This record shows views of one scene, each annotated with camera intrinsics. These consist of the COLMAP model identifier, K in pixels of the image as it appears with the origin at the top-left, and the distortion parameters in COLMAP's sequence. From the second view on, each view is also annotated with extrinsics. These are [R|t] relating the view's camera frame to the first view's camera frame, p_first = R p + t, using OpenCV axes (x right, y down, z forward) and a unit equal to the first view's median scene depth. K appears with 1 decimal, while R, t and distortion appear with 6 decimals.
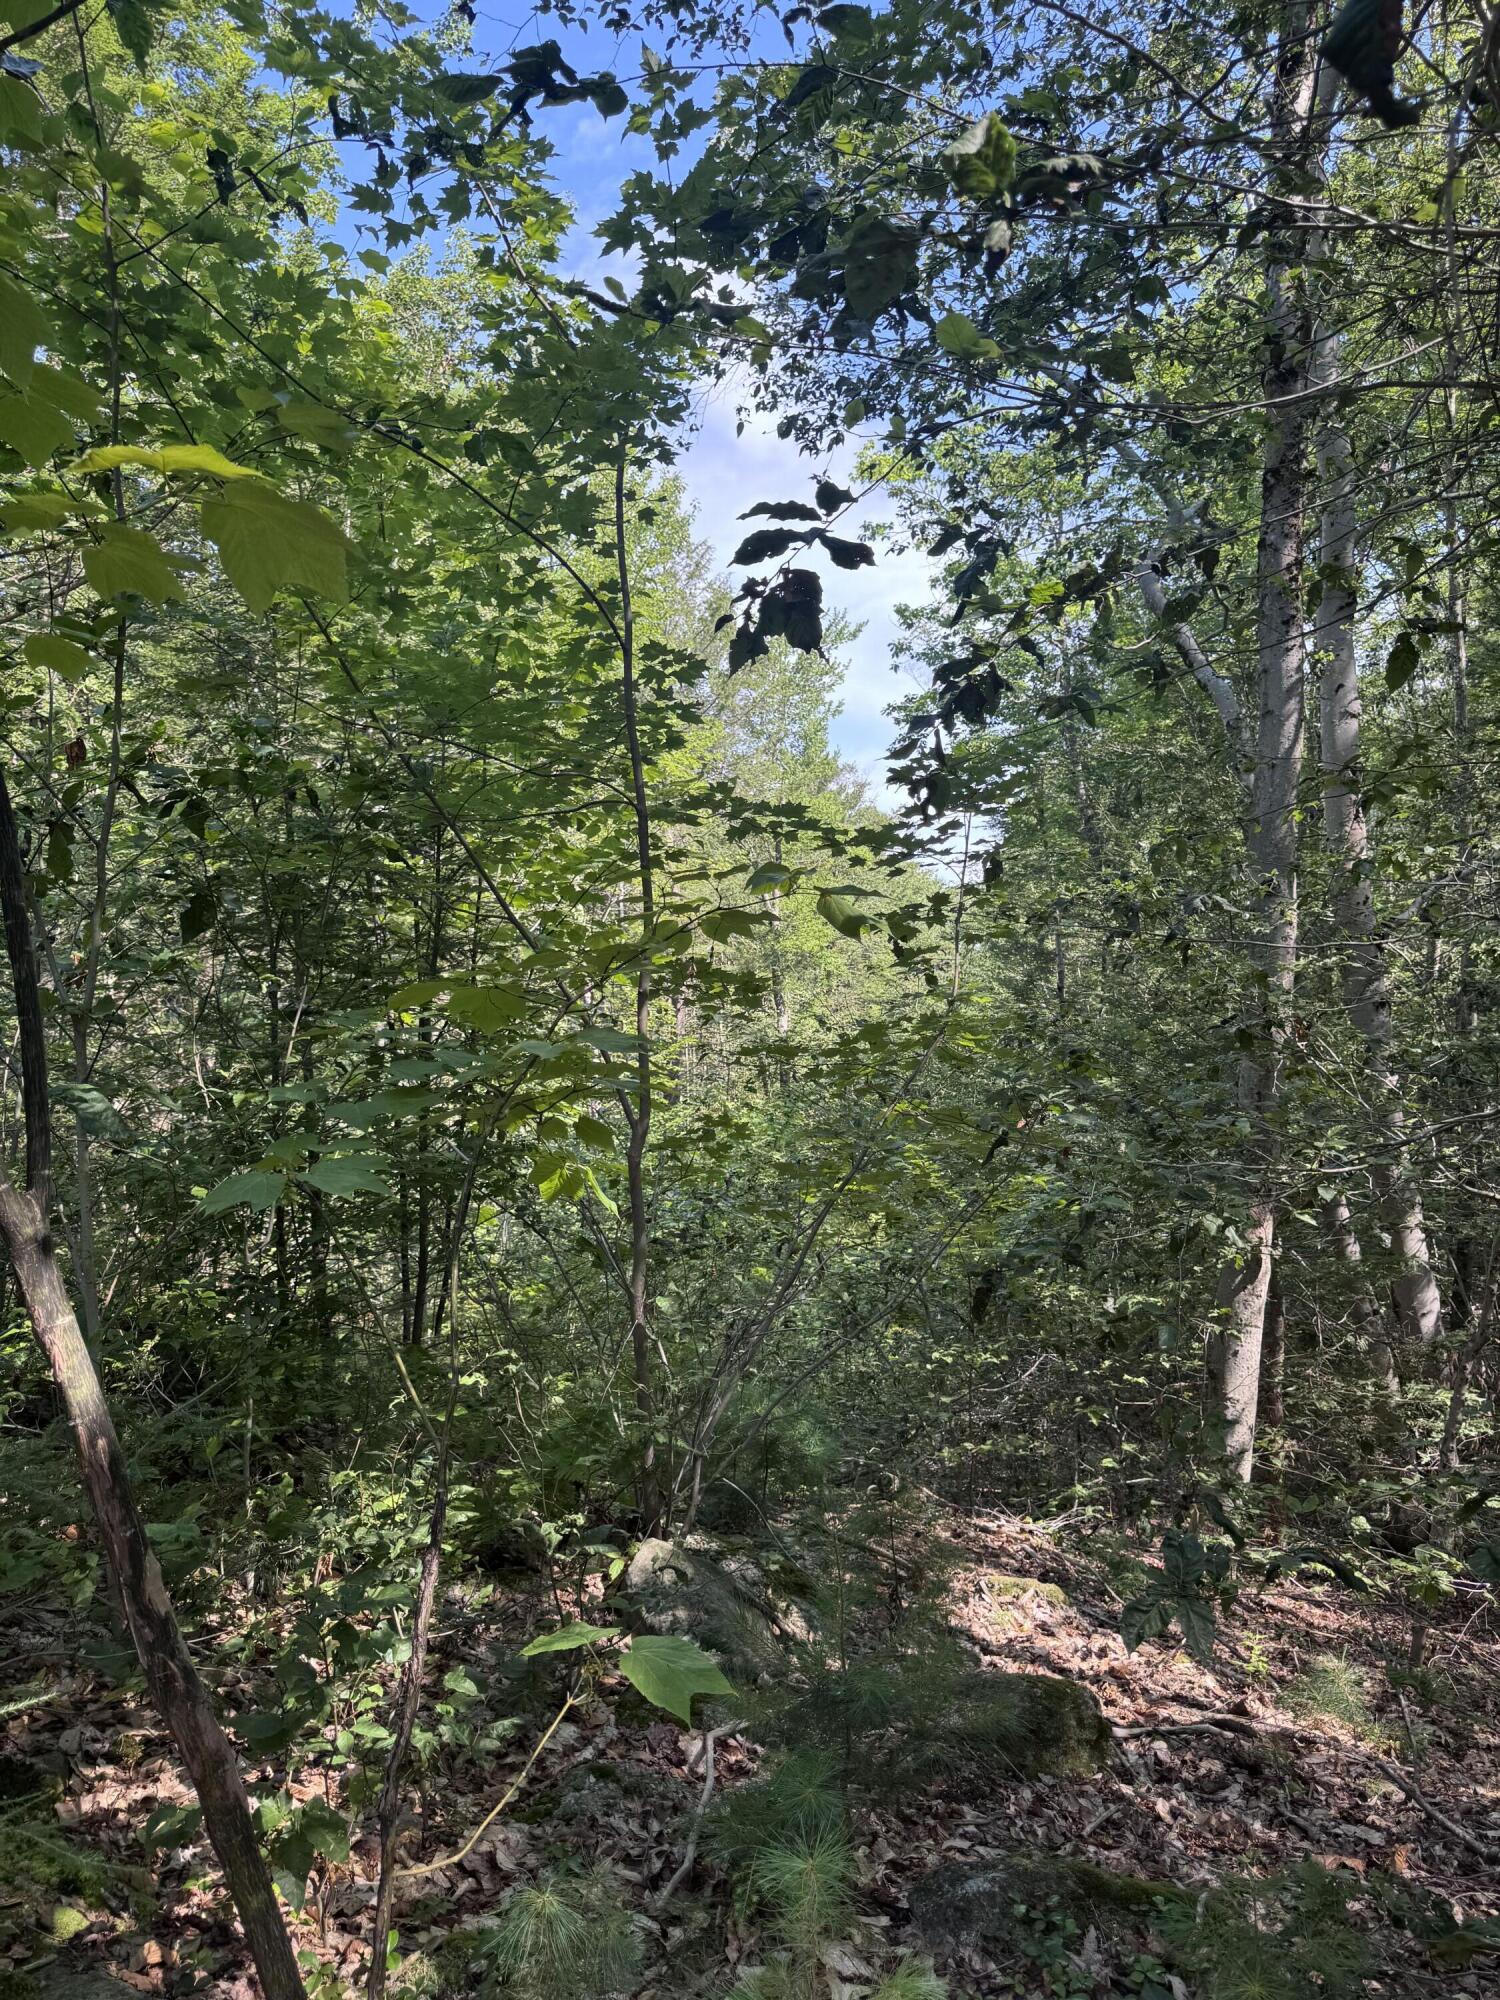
lens RADIAL K [[1422.8, 0, 750.0], [0, 1422.8, 1000.0], [0, 0, 1]] dist [0.026365, -0.026930]
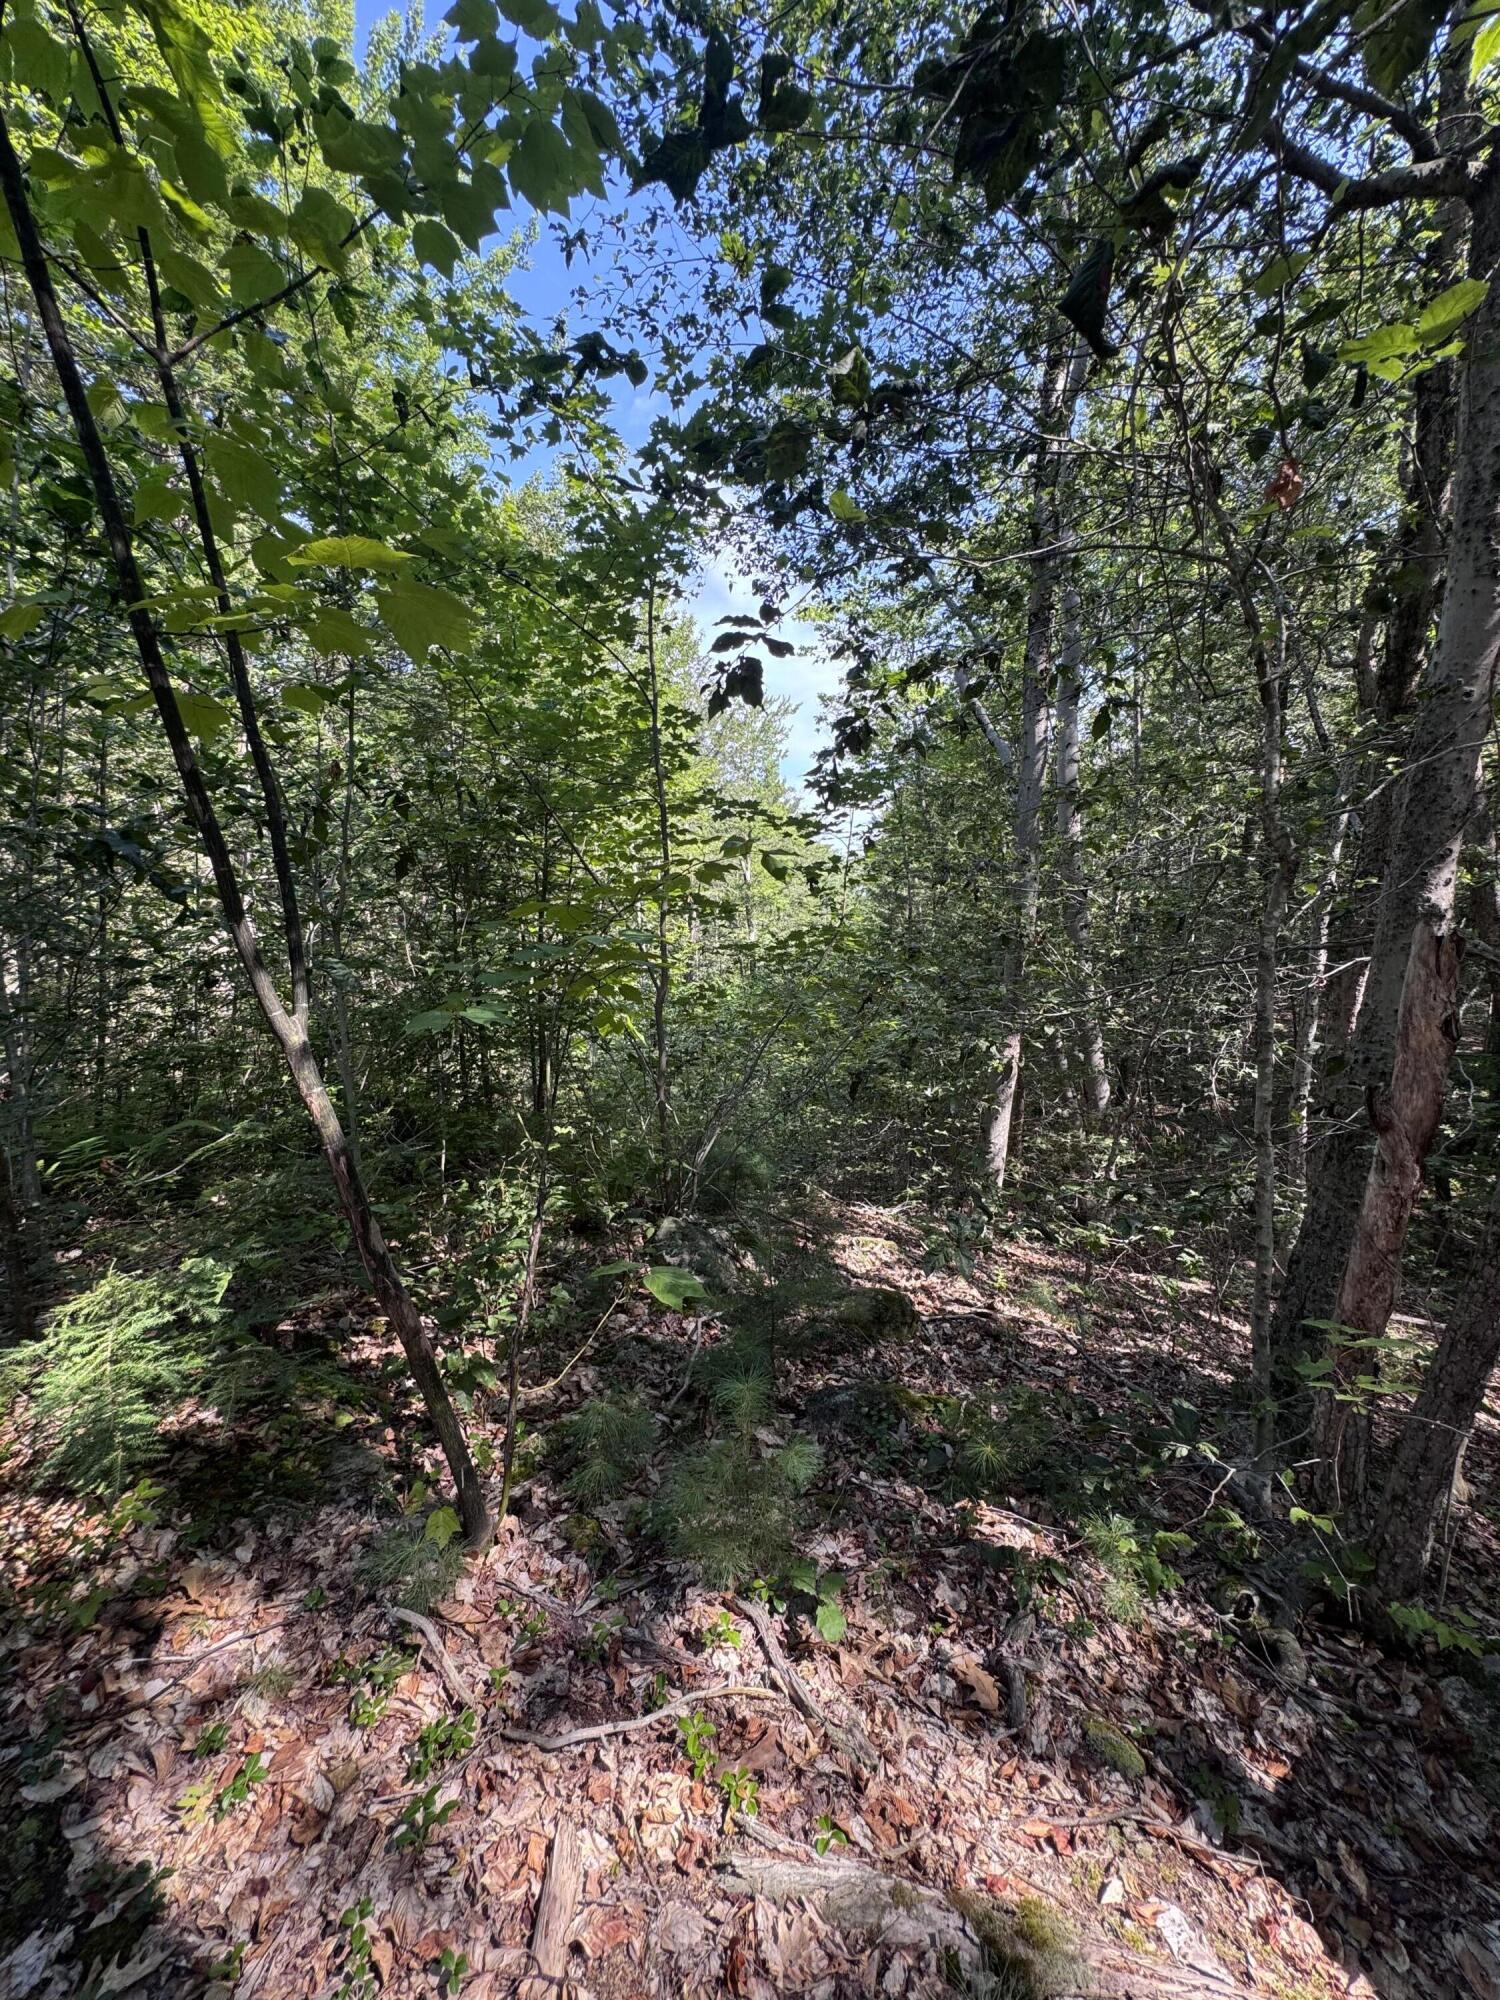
lens RADIAL K [[796.6, 0, 751.8], [0, 796.6, 993.4], [0, 0, 1]] dist [0.000839, 0.000370]
pose [[0.999803, 0.006401, 0.018777, 0.014280], [-0.007946, 0.996483, 0.083413, 0.011176], [-0.018177, -0.083546, 0.996338, 0.017226]]
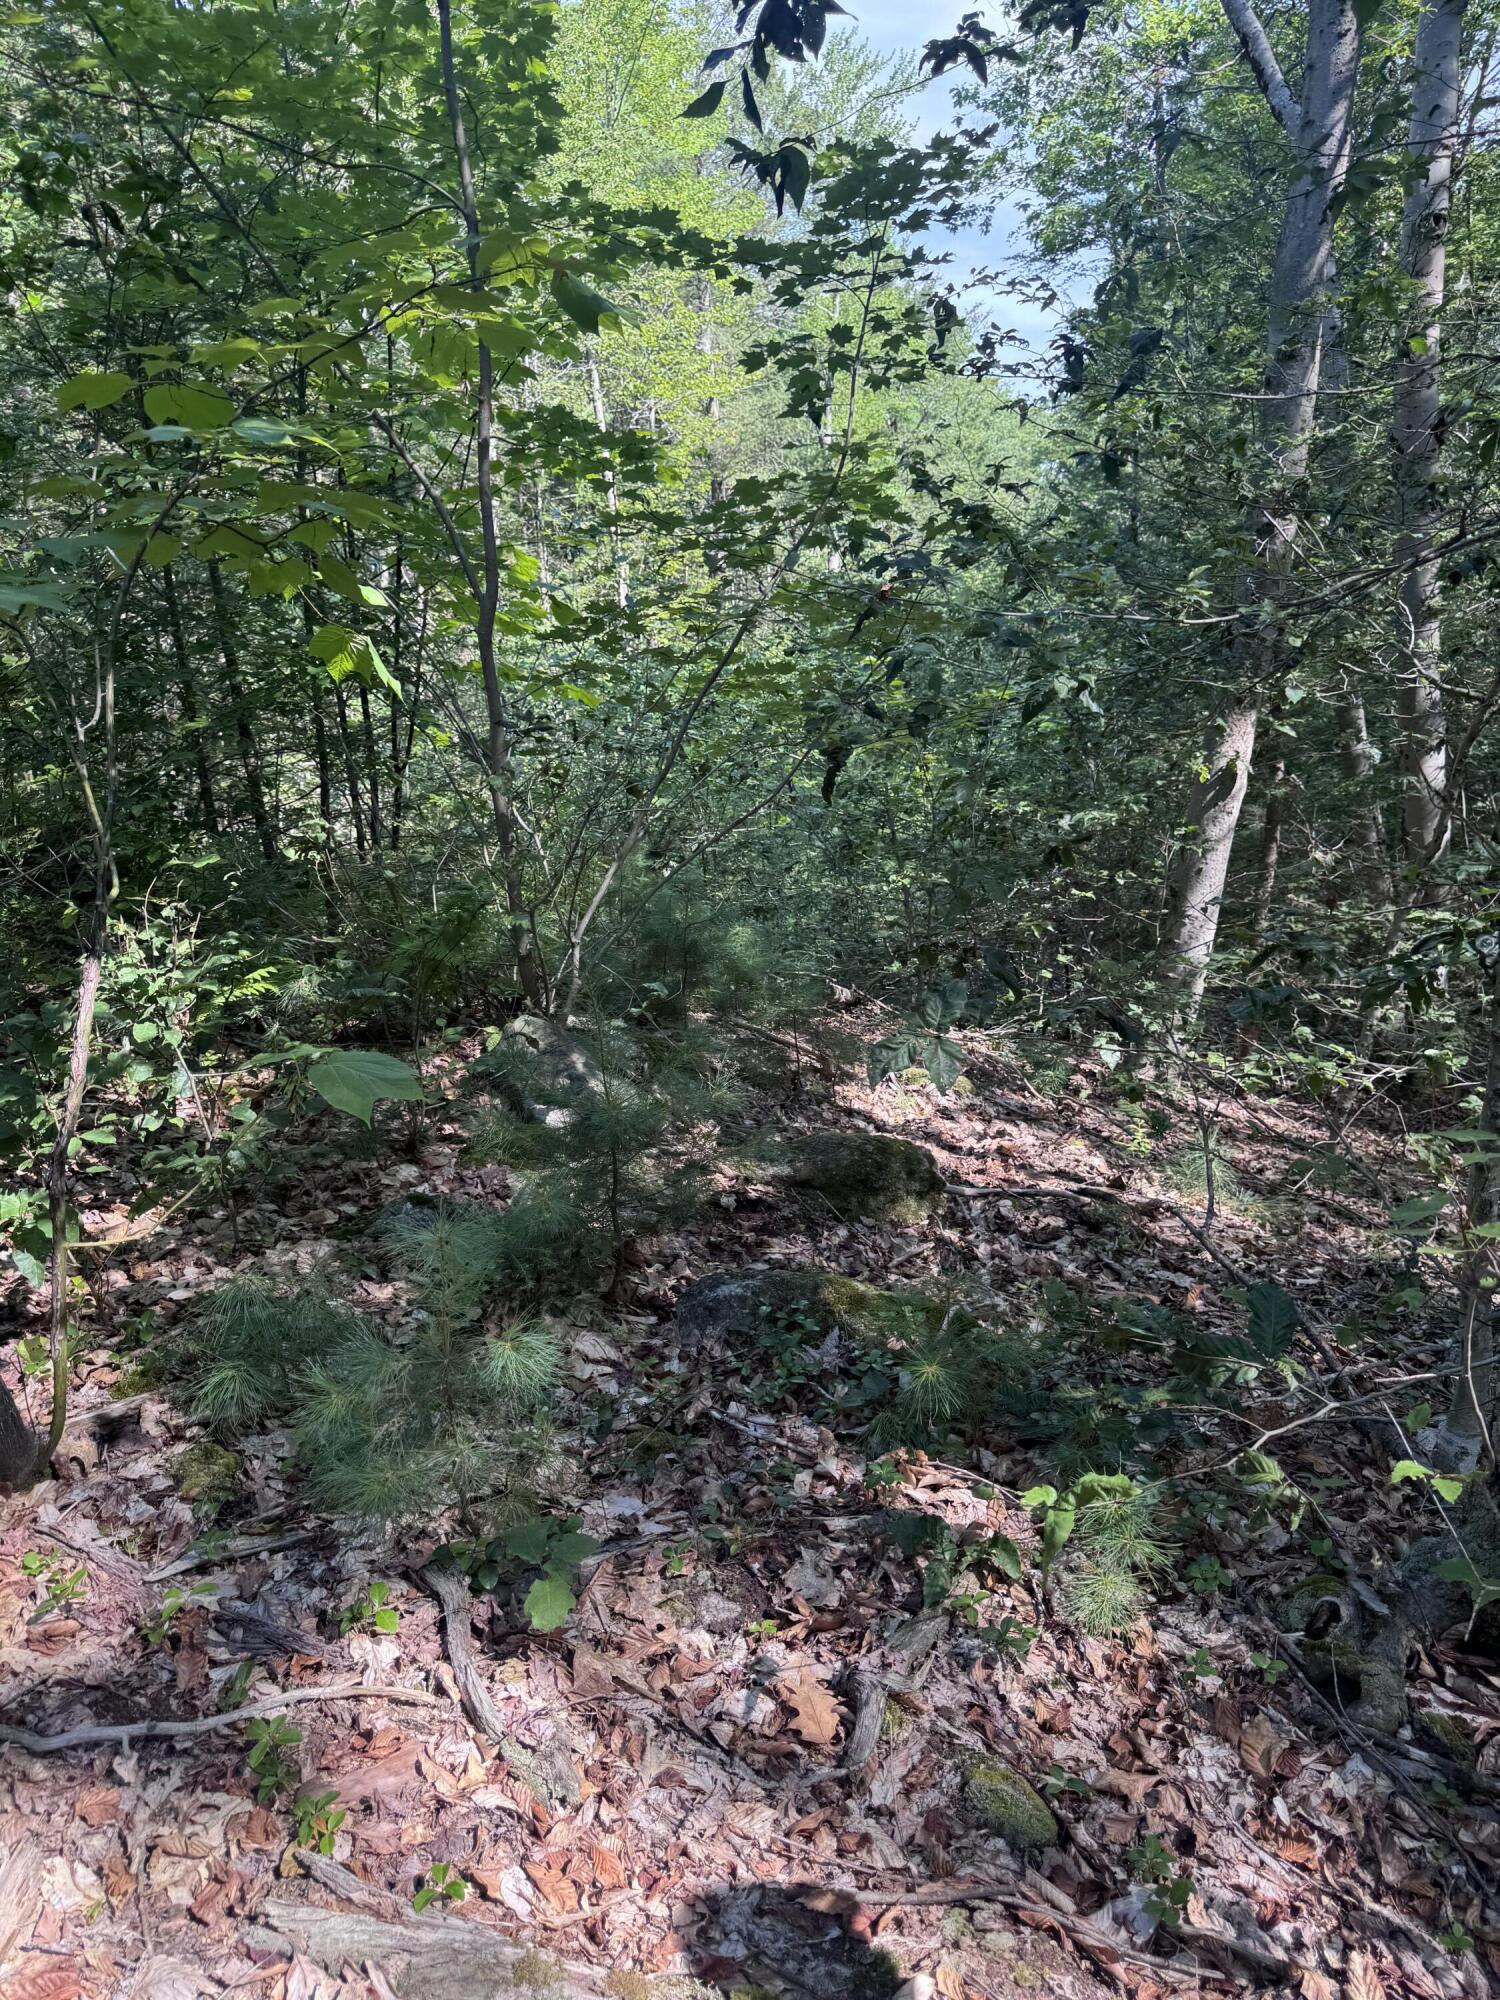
lens RADIAL K [[1422.8, 0, 750.0], [0, 1422.8, 1000.0], [0, 0, 1]] dist [0.026365, -0.026930]
pose [[0.998442, 0.011308, -0.054647, 0.150491], [0.005617, 0.953915, 0.300025, 0.064380], [0.055521, -0.299864, 0.952365, 0.043695]]
